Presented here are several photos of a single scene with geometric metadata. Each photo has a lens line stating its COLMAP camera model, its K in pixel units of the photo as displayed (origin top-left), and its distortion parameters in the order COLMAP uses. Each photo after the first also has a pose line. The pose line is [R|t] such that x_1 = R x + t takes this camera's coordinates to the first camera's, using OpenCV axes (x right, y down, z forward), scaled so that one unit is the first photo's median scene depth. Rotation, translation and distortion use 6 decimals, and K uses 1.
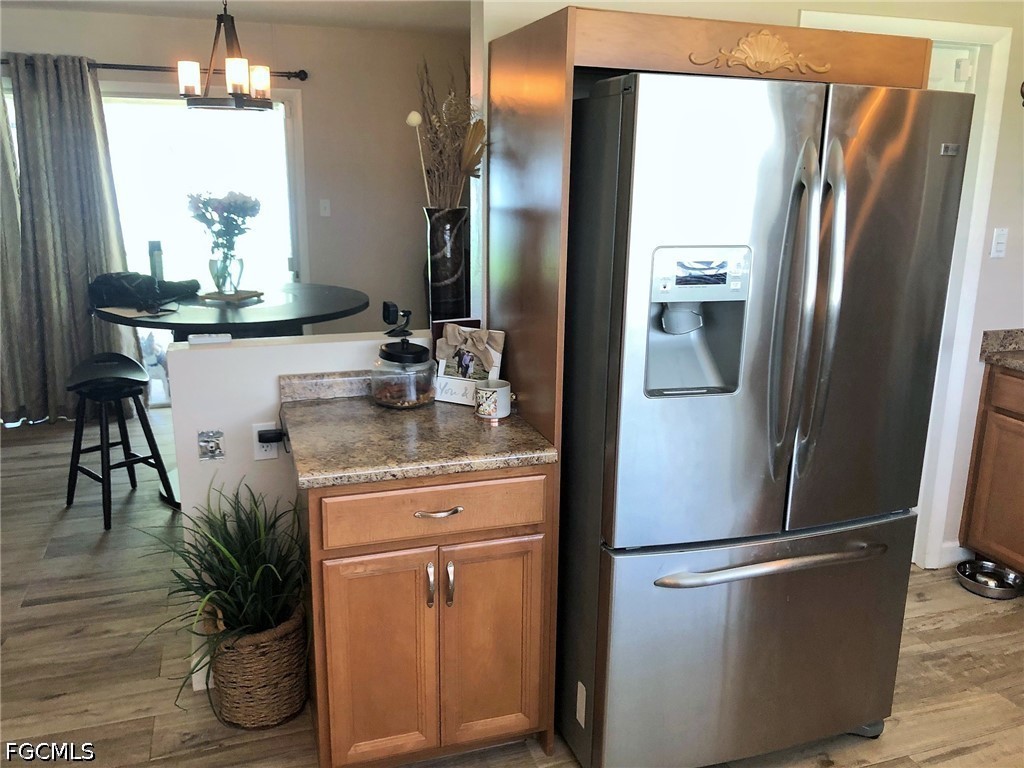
lens RADIAL K [[835.1, 0, 507.6], [0, 835.1, 355.1], [0, 0, 1]] dist [0.076492, -0.111752]
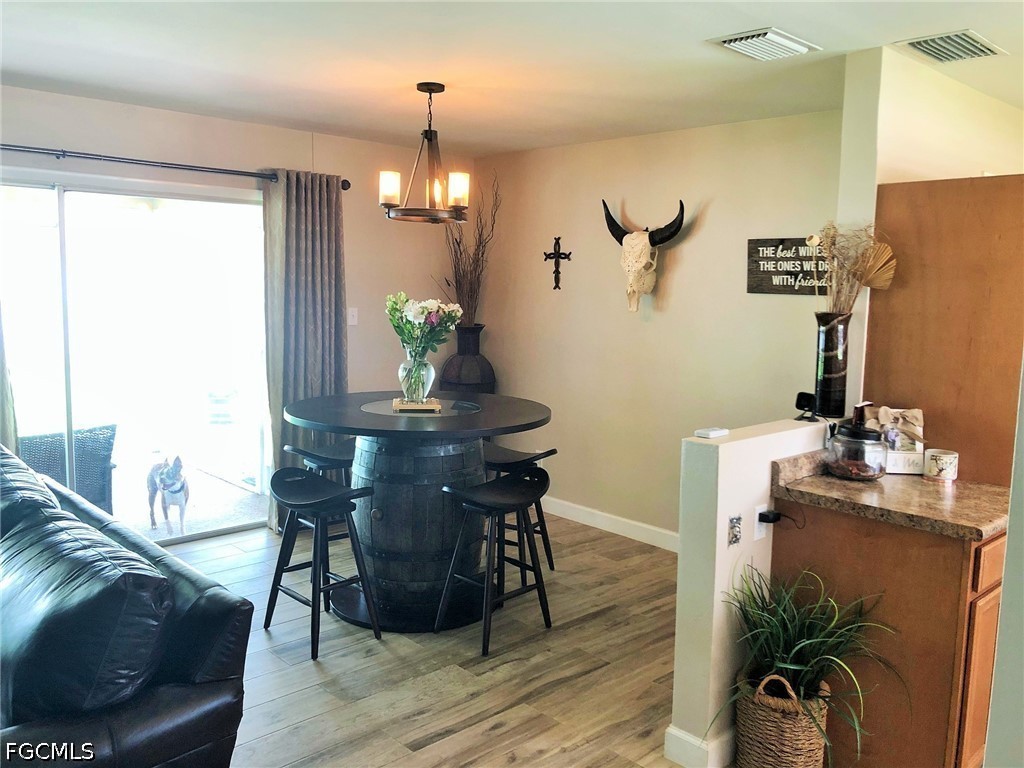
lens RADIAL K [[835.1, 0, 507.6], [0, 835.1, 355.1], [0, 0, 1]] dist [0.076492, -0.111752]
pose [[0.915882, -0.032337, 0.400144, -1.066740], [0.079292, 0.991686, -0.101350, -0.031166], [-0.393540, 0.124553, 0.910831, 0.102101]]
